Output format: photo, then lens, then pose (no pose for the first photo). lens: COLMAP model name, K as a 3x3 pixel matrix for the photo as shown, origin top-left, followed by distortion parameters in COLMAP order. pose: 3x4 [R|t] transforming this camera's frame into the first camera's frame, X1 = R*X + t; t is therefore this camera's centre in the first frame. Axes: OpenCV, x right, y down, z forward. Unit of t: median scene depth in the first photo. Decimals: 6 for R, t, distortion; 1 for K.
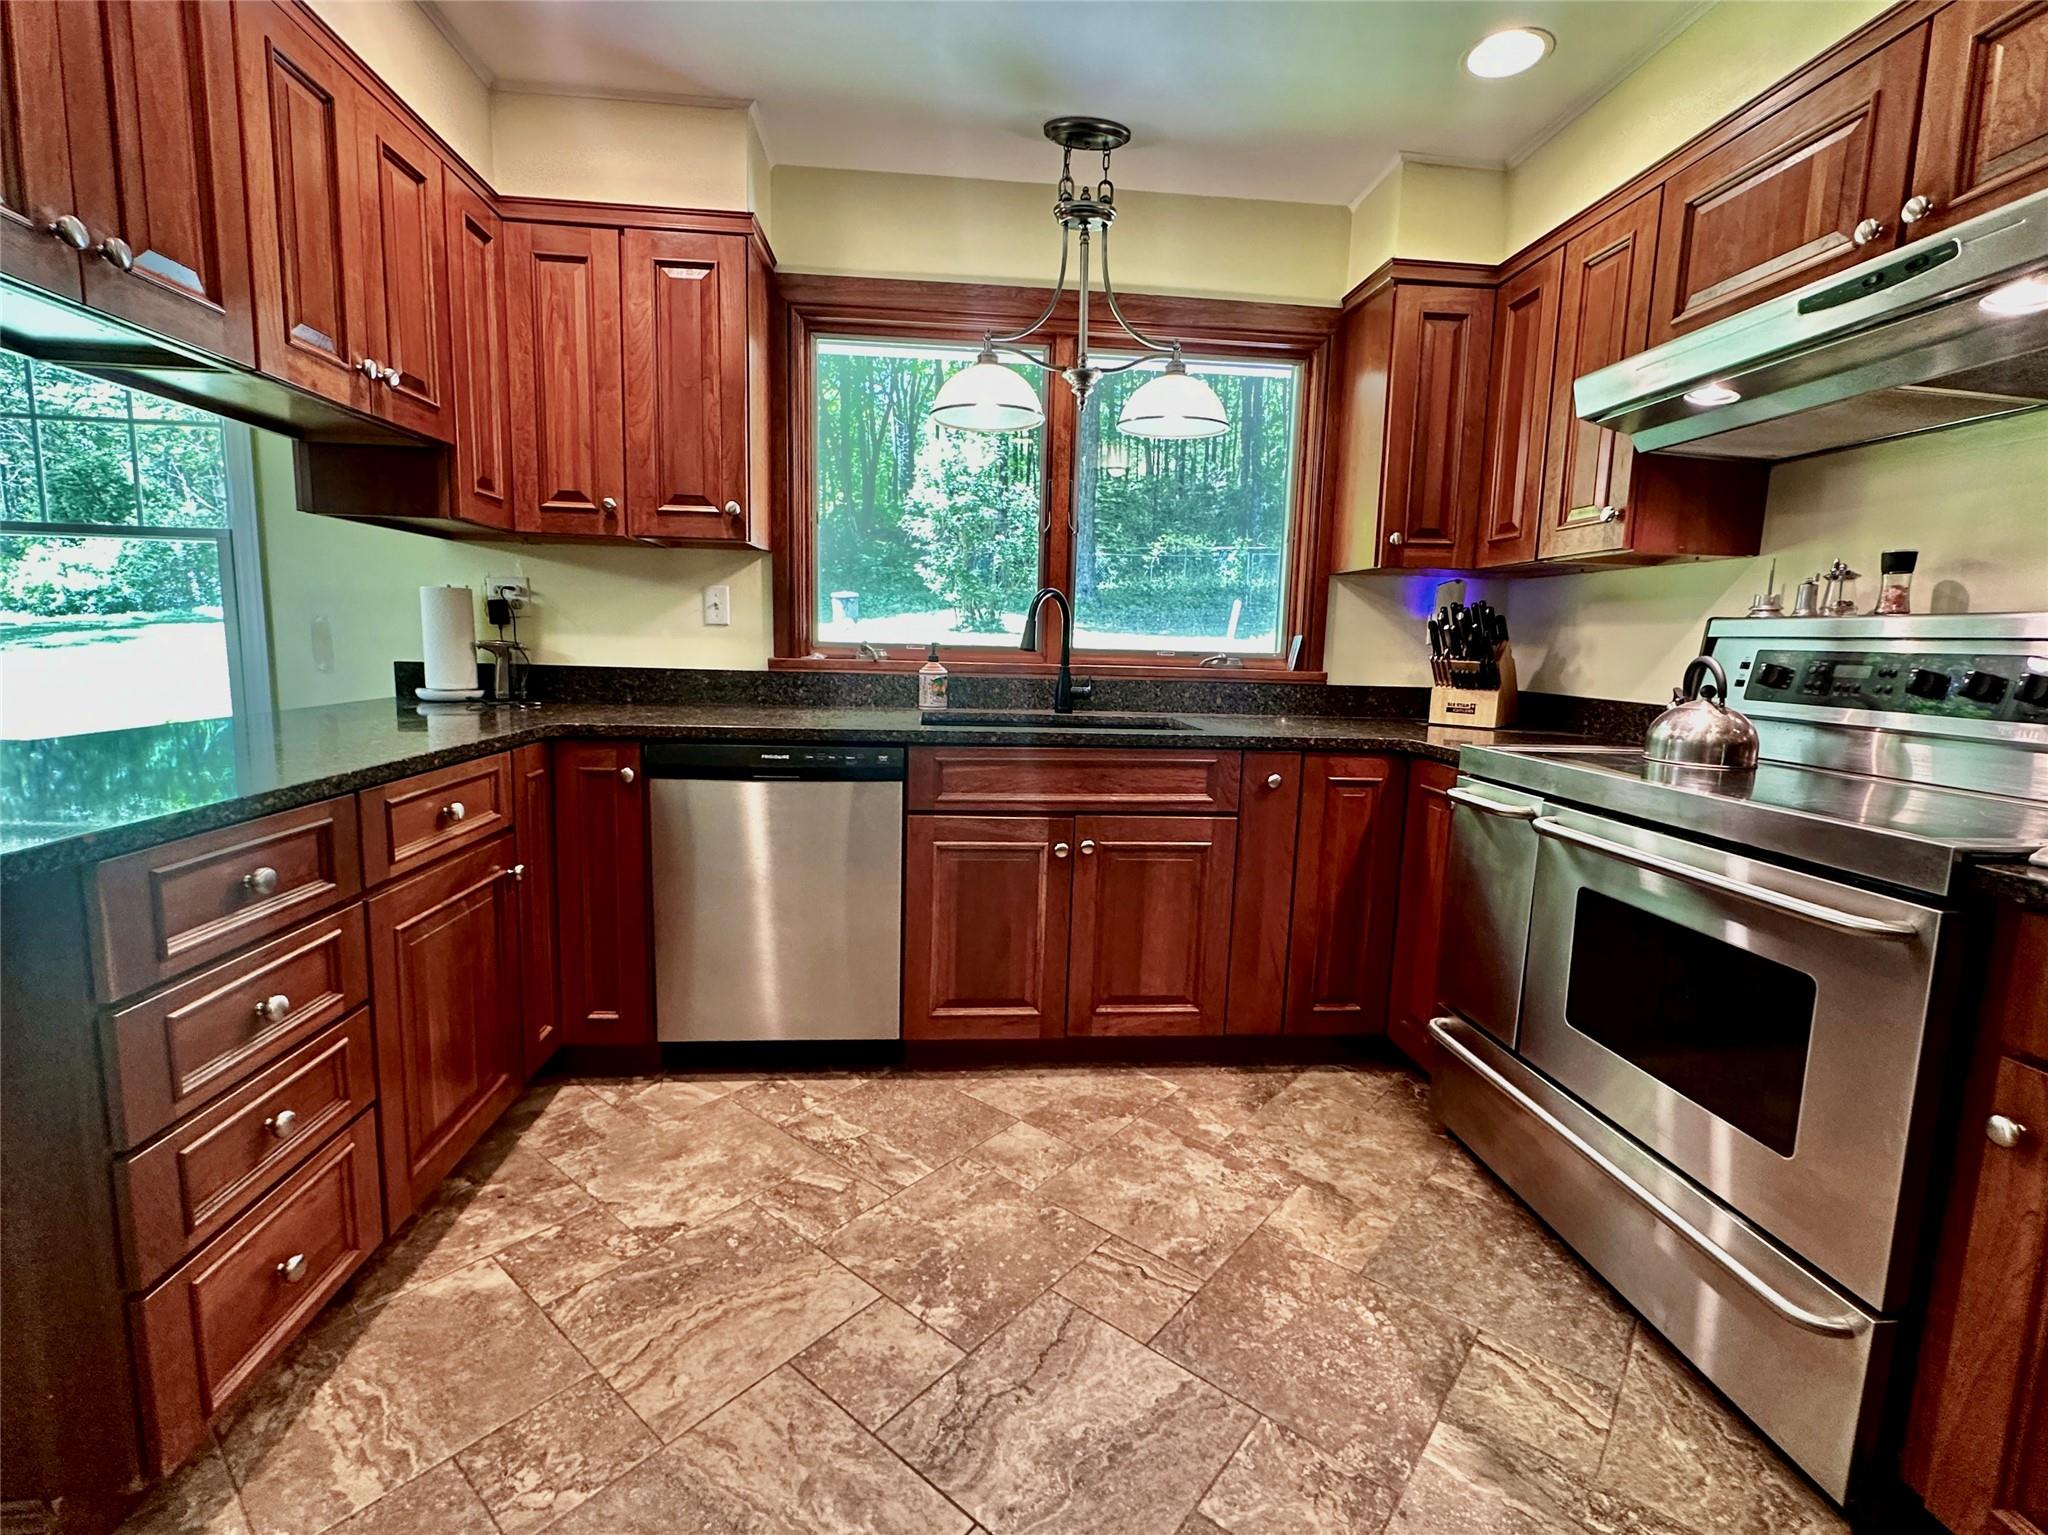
lens RADIAL K [[924.7, 0, 1024.1], [0, 924.7, 760.1], [0, 0, 1]] dist [0.004410, -0.000540]
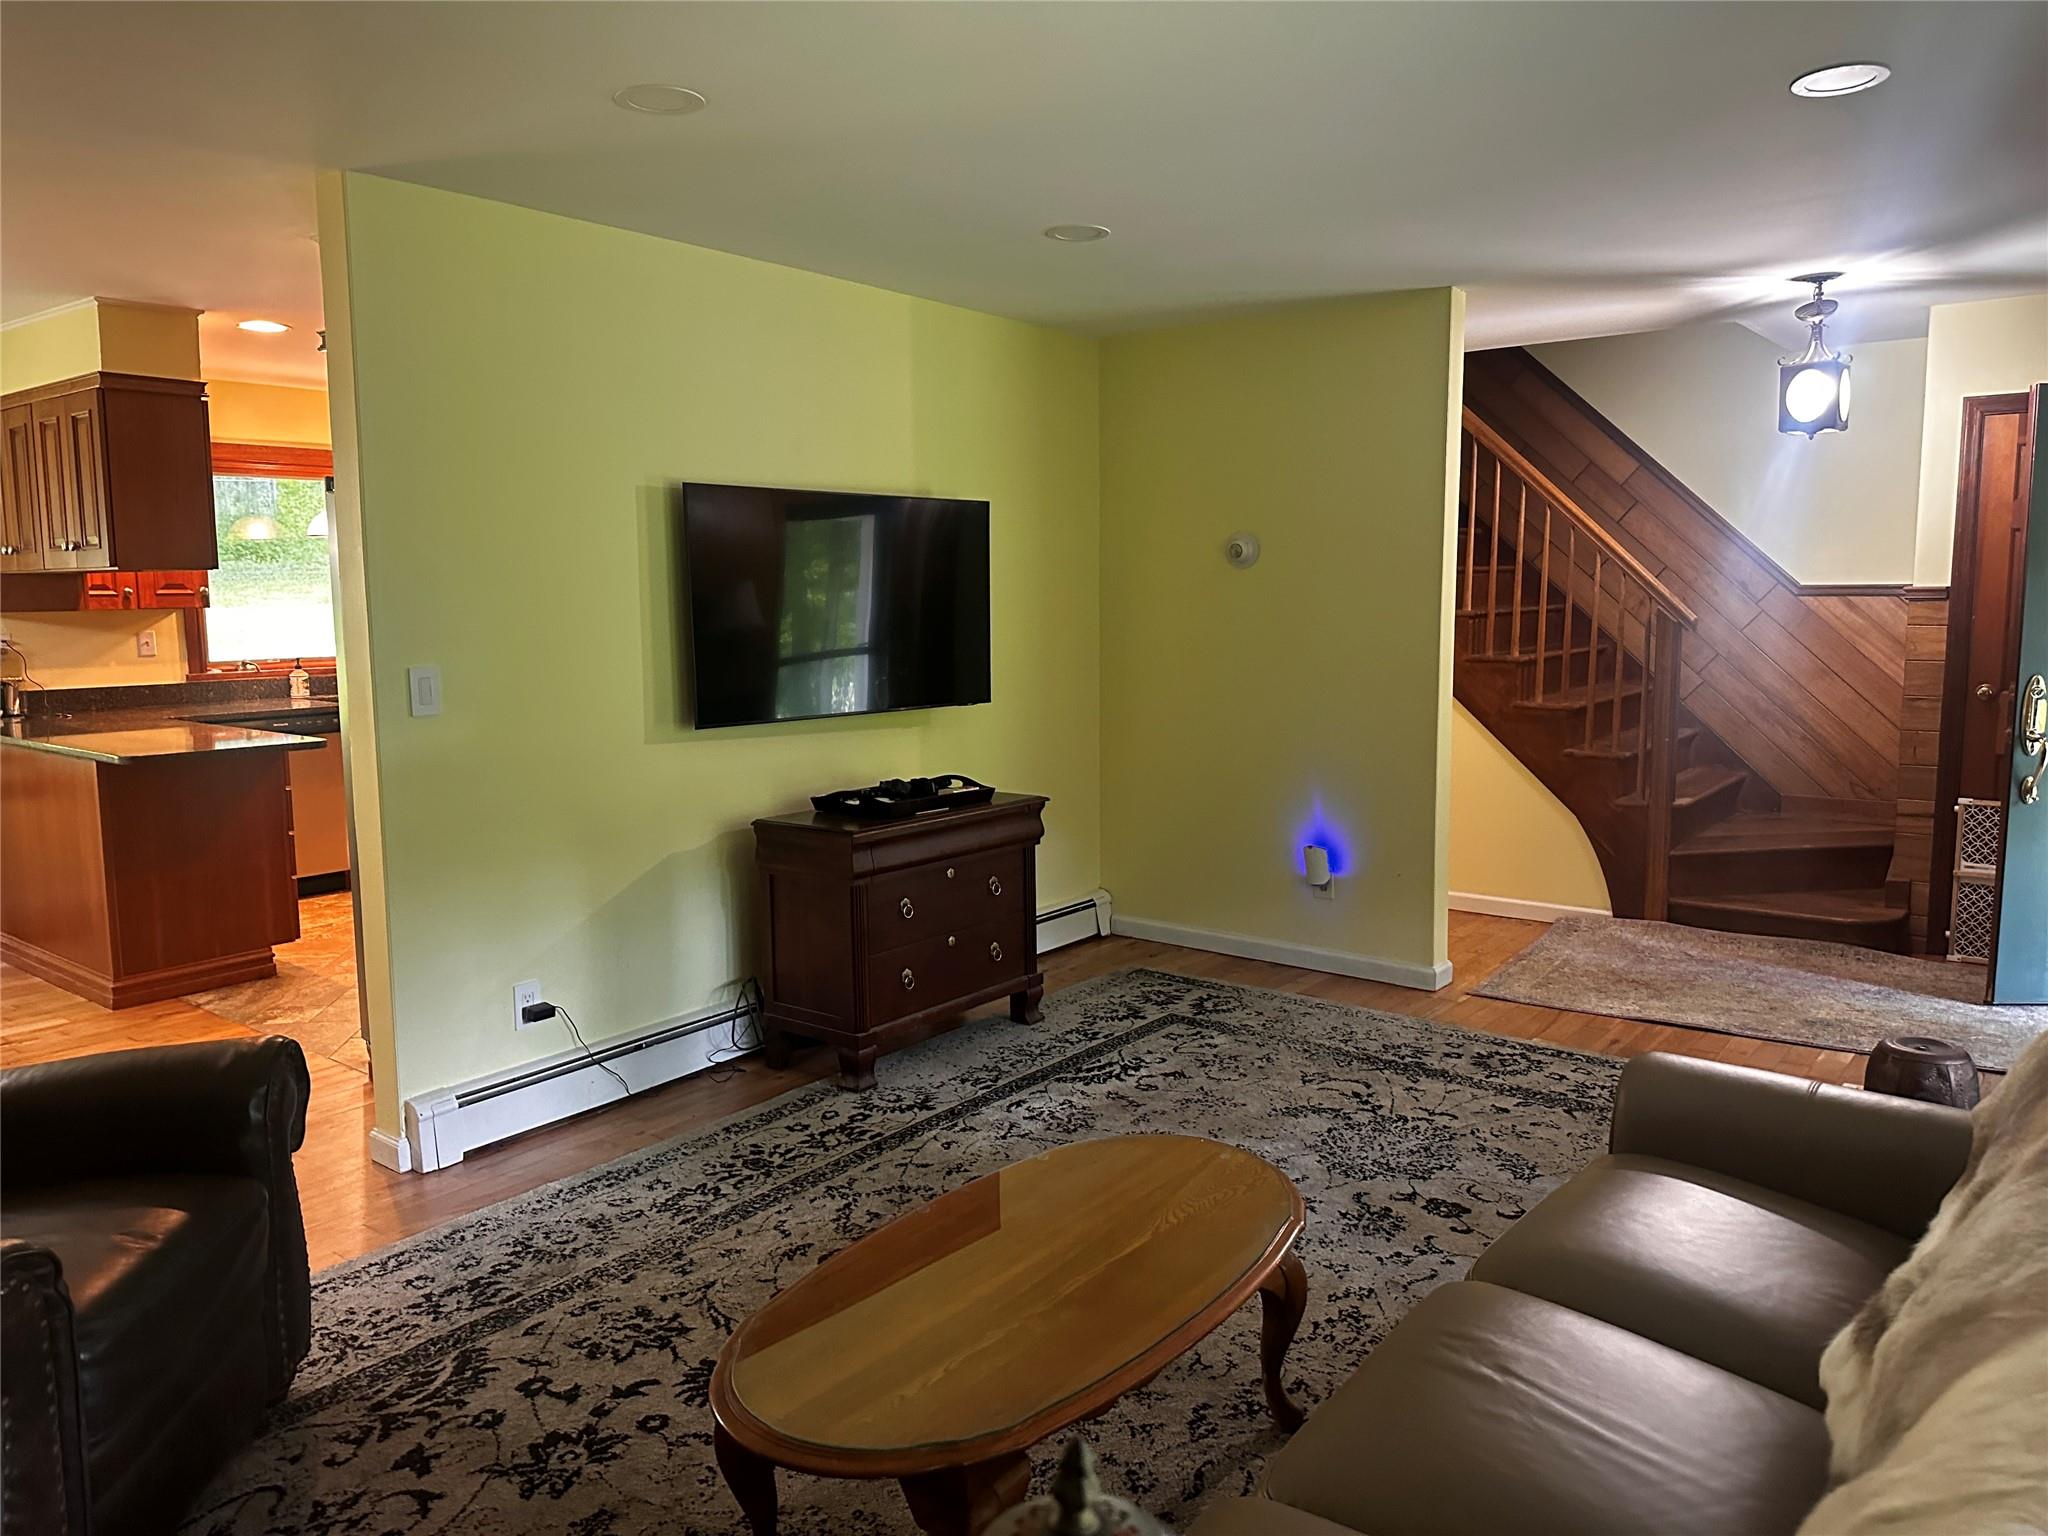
lens RADIAL K [[1426.4, 0, 1035.1], [0, 1426.4, 760.0], [0, 0, 1]] dist [0.083933, -0.112036]
pose [[0.688167, -0.122290, 0.715172, -1.268914], [0.124275, 0.990994, 0.049872, 0.106776], [-0.714830, 0.054558, 0.697167, -2.070981]]
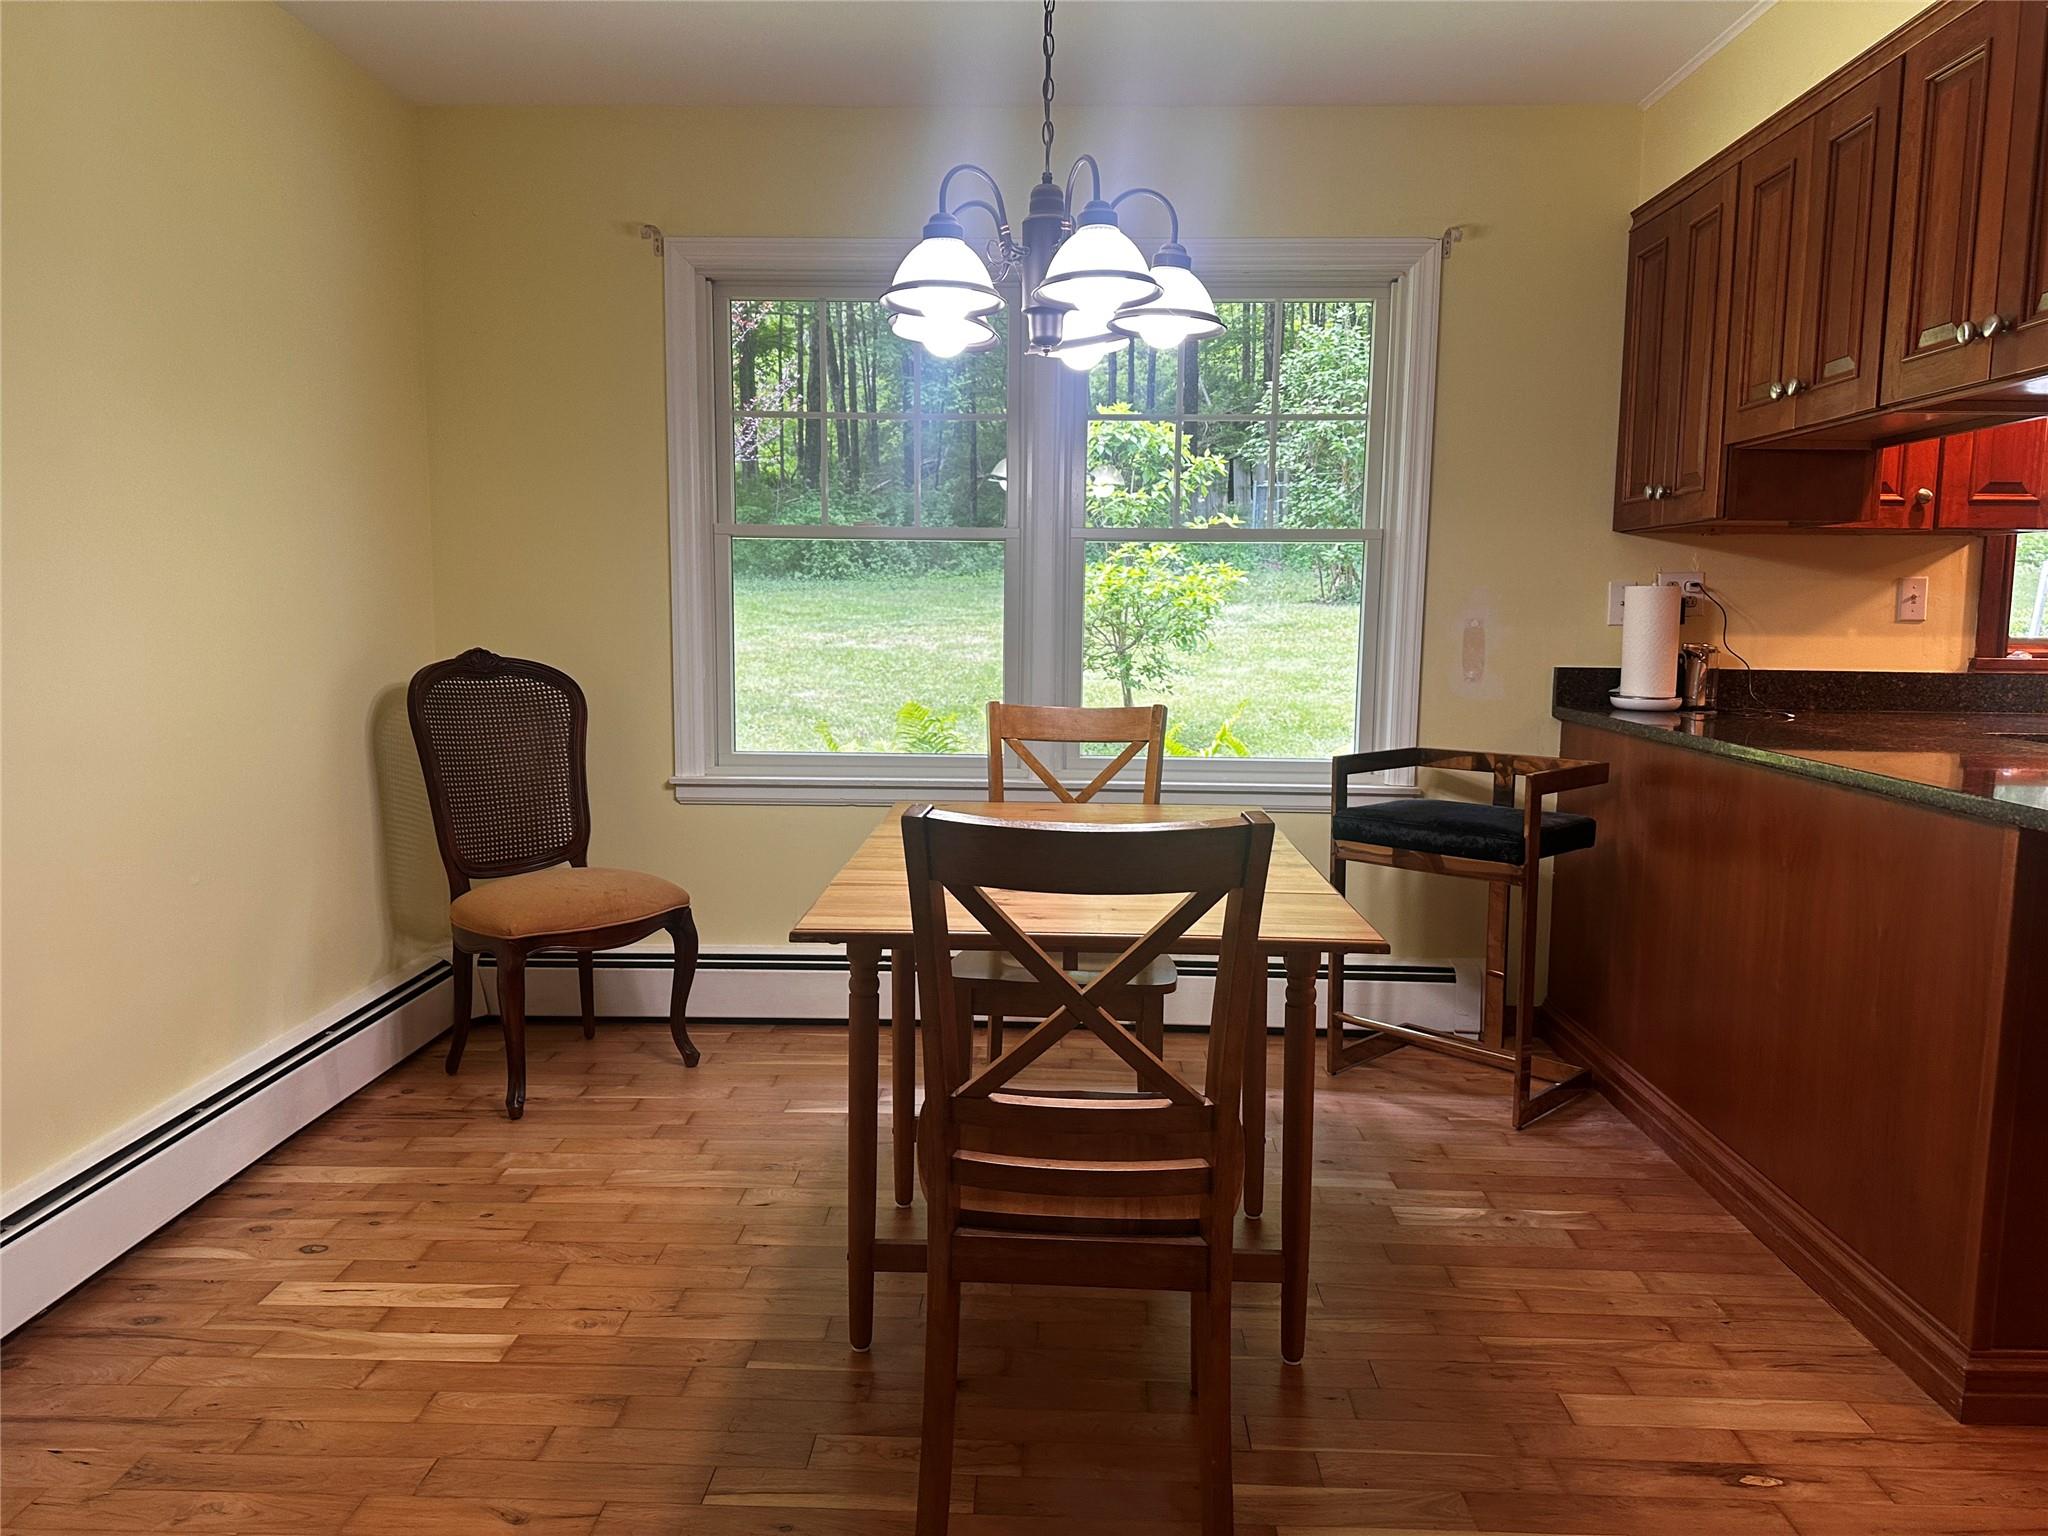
lens RADIAL K [[1426.4, 0, 1035.1], [0, 1426.4, 760.0], [0, 0, 1]] dist [0.083933, -0.112036]
pose [[0.993674, -0.005302, -0.112180, -1.188793], [0.002183, 0.999608, -0.027906, 0.024193], [0.112284, 0.027485, 0.993296, -0.525848]]
